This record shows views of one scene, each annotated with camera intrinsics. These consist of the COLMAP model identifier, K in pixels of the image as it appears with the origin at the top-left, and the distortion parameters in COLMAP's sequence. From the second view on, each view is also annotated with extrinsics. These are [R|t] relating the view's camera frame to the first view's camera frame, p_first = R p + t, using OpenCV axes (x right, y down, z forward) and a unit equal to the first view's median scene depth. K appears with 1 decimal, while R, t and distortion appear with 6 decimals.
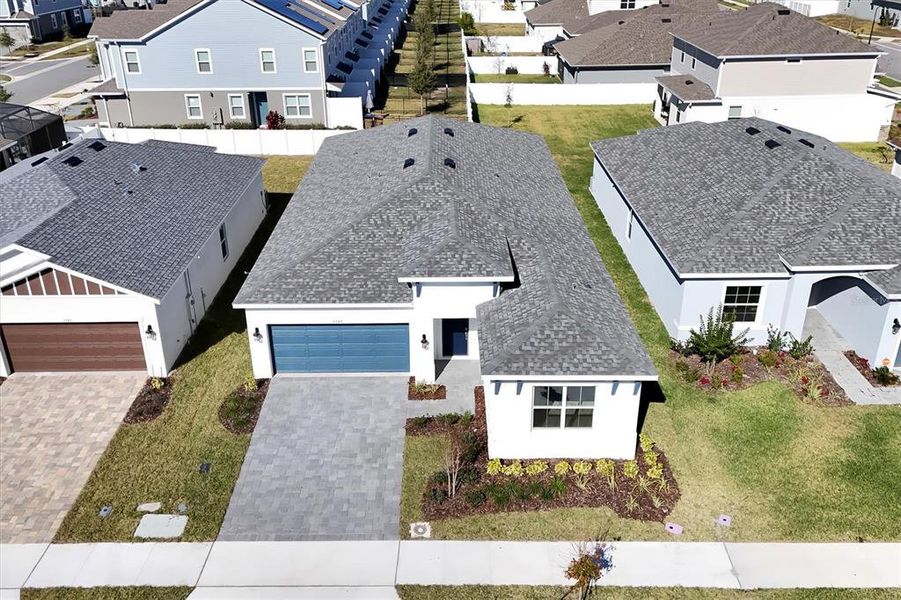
lens RADIAL K [[847.8, 0, 450.5], [0, 847.8, 300.0], [0, 0, 1]] dist [0.104607, -0.162994]
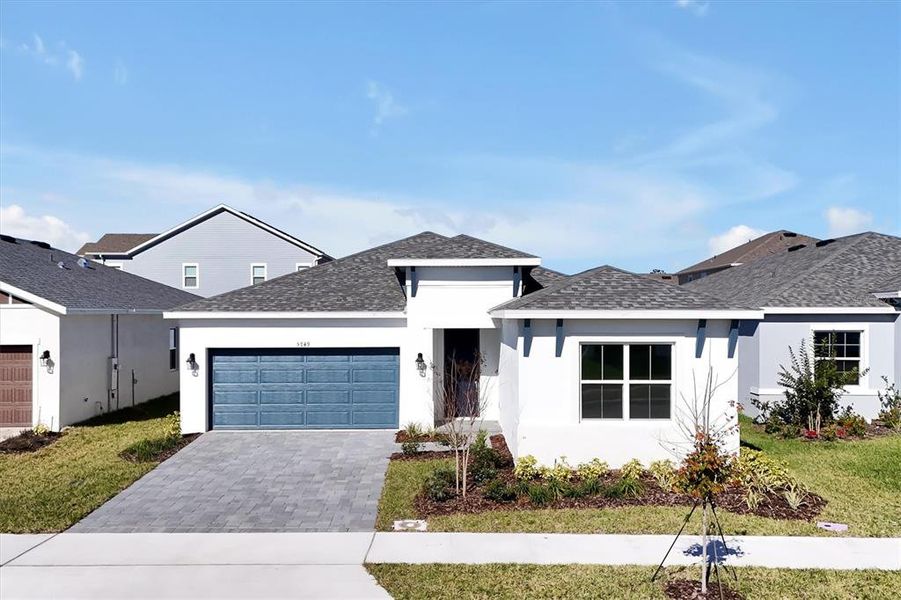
lens RADIAL K [[847.8, 0, 450.5], [0, 847.8, 300.0], [0, 0, 1]] dist [0.104607, -0.162994]
pose [[0.999959, 0.007291, 0.005408, -0.009361], [-0.004268, 0.903377, -0.428826, 0.321371], [-0.008013, 0.428785, 0.903371, 0.325357]]
